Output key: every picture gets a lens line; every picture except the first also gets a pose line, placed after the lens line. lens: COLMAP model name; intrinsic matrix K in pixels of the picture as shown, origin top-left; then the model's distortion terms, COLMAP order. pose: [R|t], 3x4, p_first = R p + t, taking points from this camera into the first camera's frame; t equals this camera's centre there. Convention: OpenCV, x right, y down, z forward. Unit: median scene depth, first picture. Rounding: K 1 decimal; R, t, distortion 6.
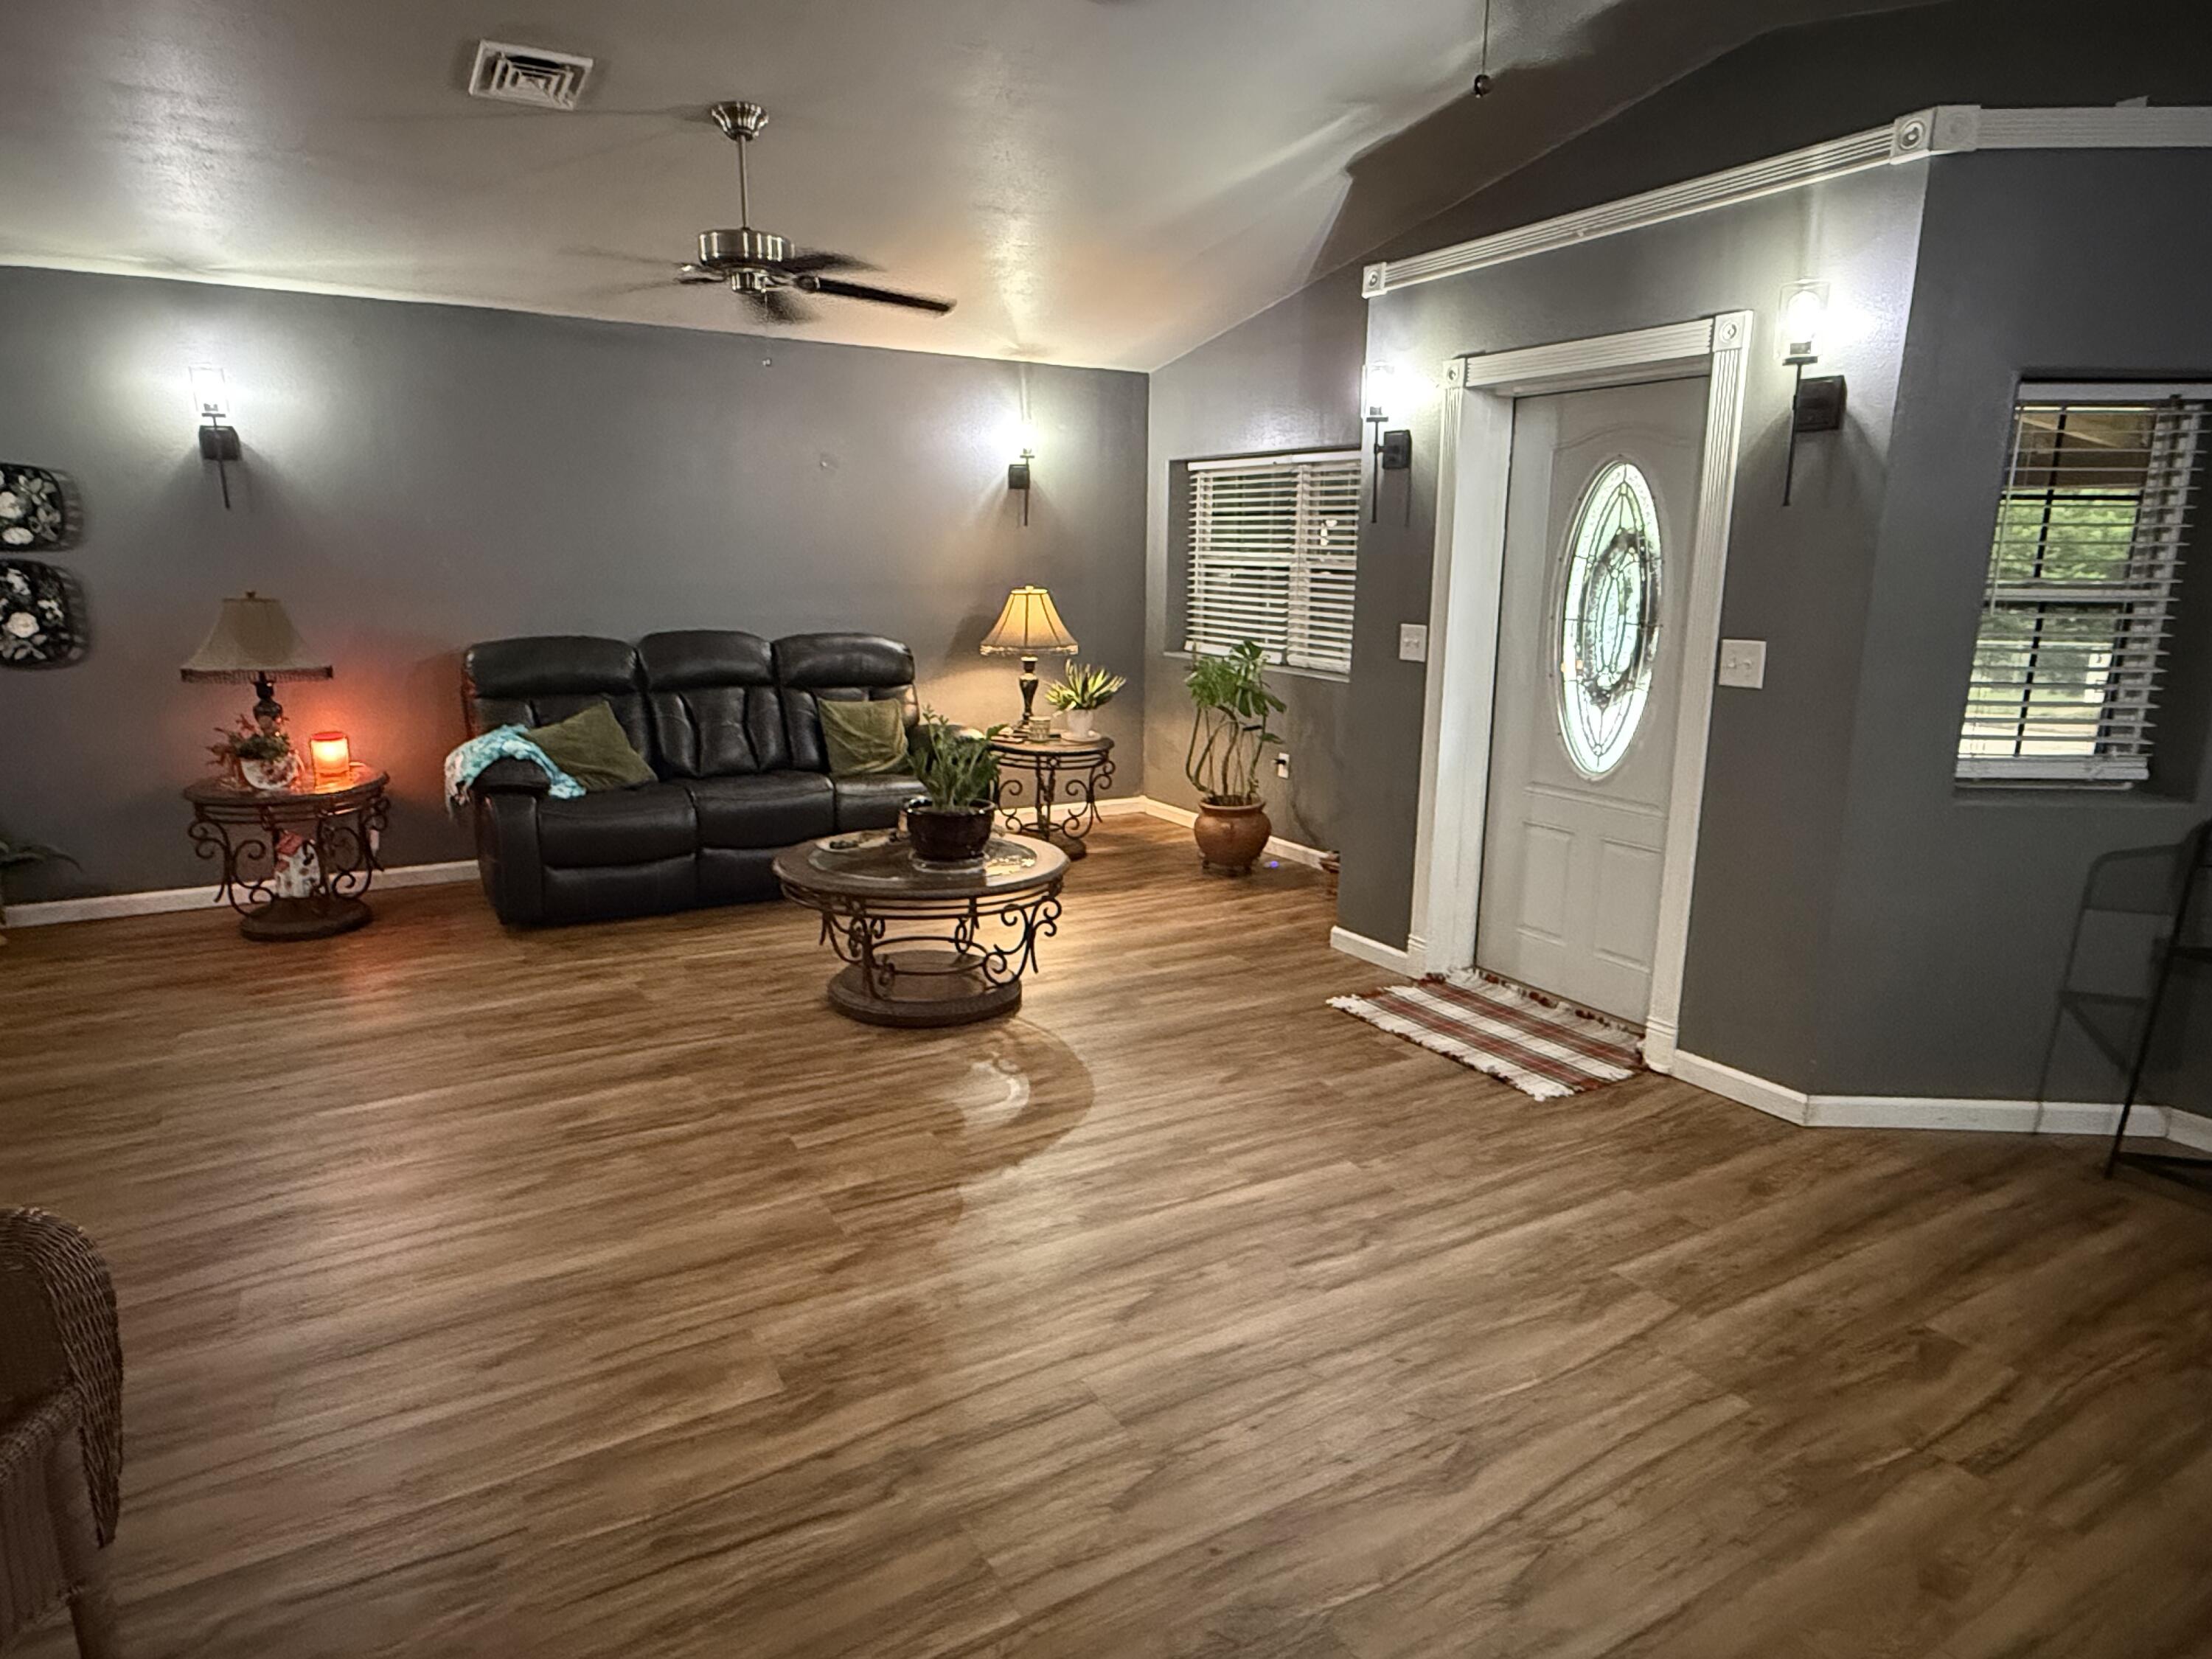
lens RADIAL K [[1318.7, 0, 1106.0], [0, 1318.7, 829.5], [0, 0, 1]] dist [0.003120, 0.000228]
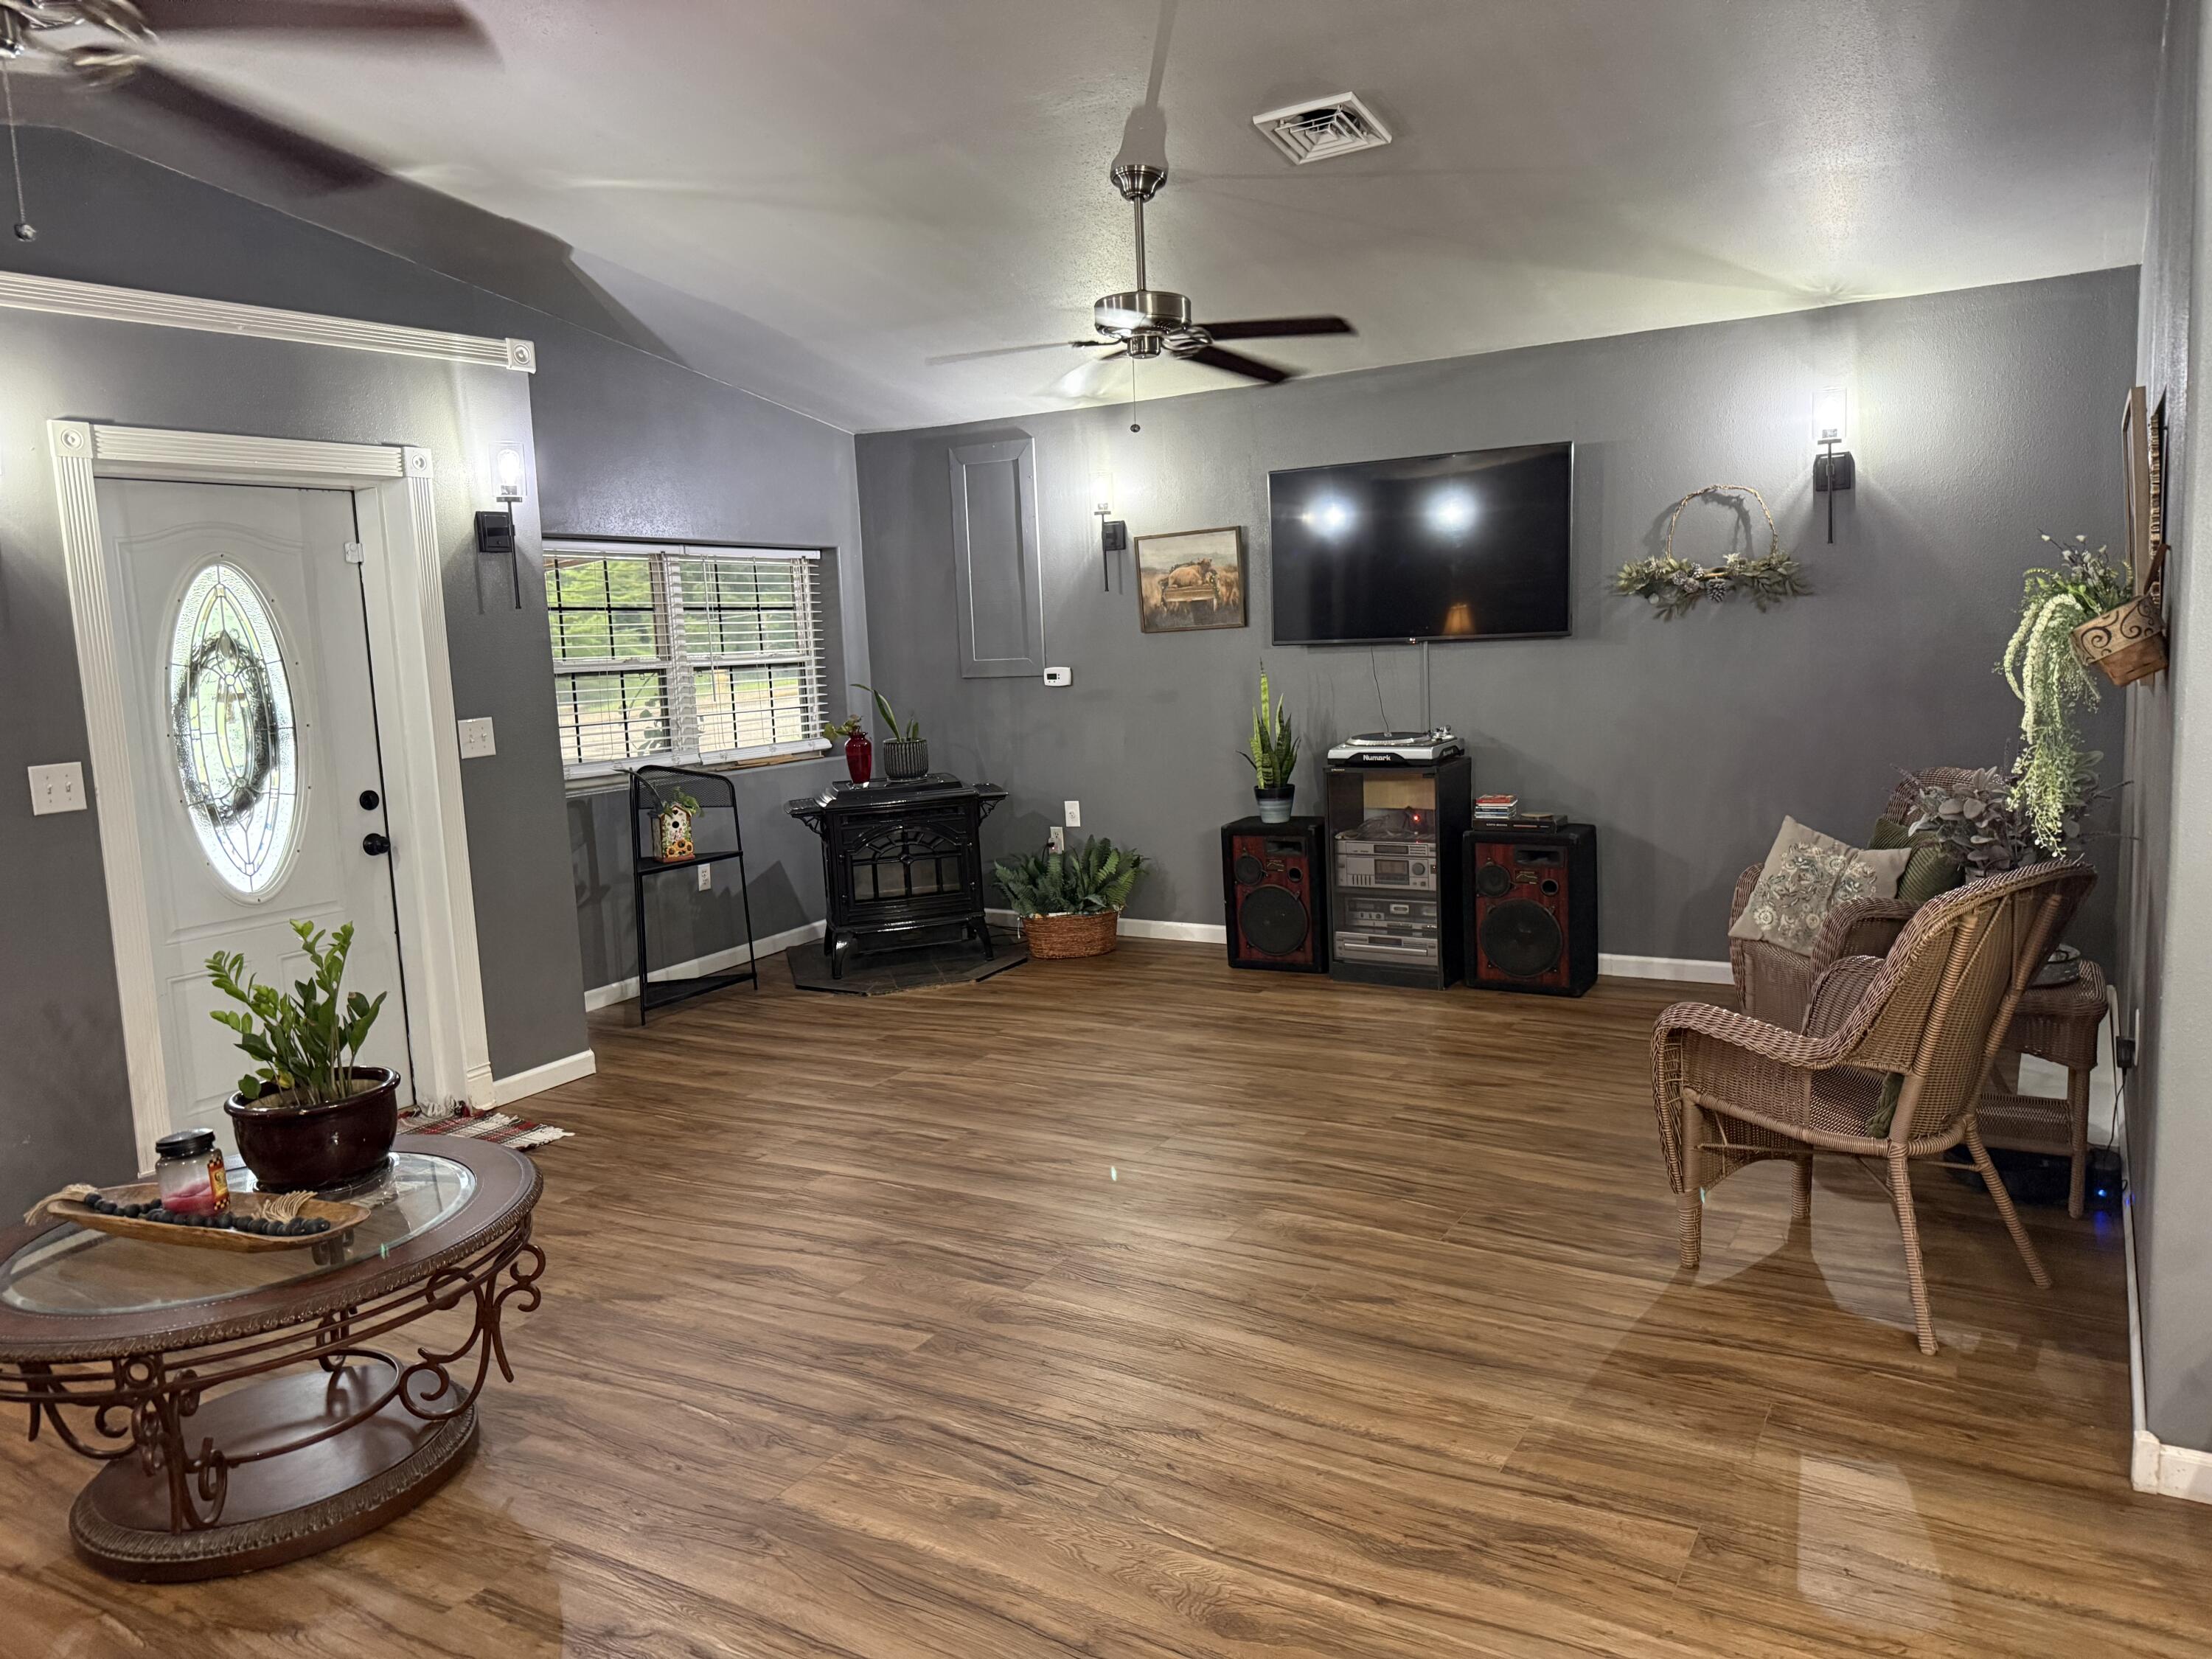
lens RADIAL K [[1533.0, 0, 1106.0], [0, 1533.0, 829.5], [0, 0, 1]] dist [-0.000252, -0.000799]
pose [[-0.472298, -0.091467, 0.876680, -0.999858], [0.232833, 0.946328, 0.224169, -0.222181], [-0.850131, 0.309995, -0.425652, 1.115687]]
